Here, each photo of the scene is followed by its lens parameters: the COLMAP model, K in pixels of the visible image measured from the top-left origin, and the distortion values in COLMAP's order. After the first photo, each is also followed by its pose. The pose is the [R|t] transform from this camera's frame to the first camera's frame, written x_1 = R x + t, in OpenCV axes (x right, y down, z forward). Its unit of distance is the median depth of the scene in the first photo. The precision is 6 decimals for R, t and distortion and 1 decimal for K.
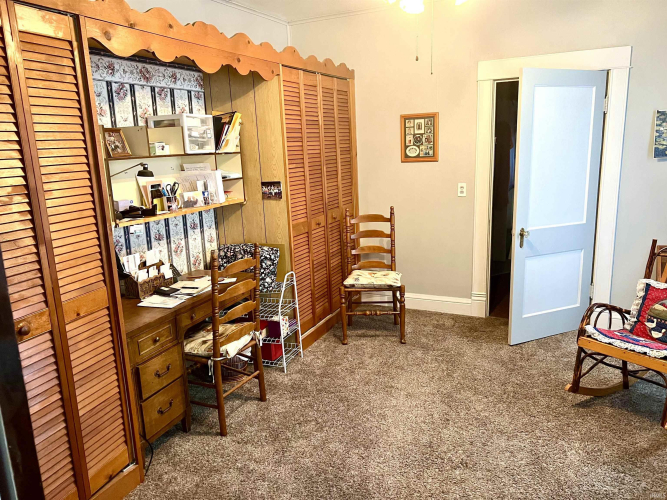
lens RADIAL K [[493.6, 0, 330.5], [0, 493.6, 253.2], [0, 0, 1]] dist [0.039246, -0.053353]
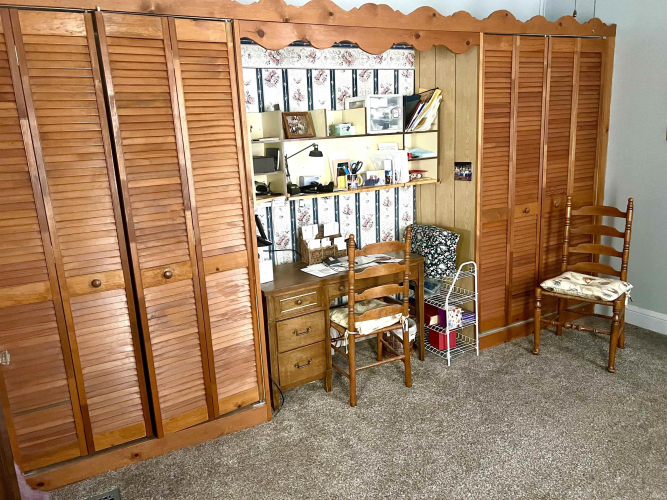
lens RADIAL K [[493.6, 0, 328.5], [0, 493.6, 249.8], [0, 0, 1]] dist [0.039246, -0.053353]
pose [[0.800536, 0.138529, -0.583054, 0.272231], [-0.108722, 0.990343, 0.086022, -0.038985], [0.589340, -0.005472, 0.807867, 0.108745]]
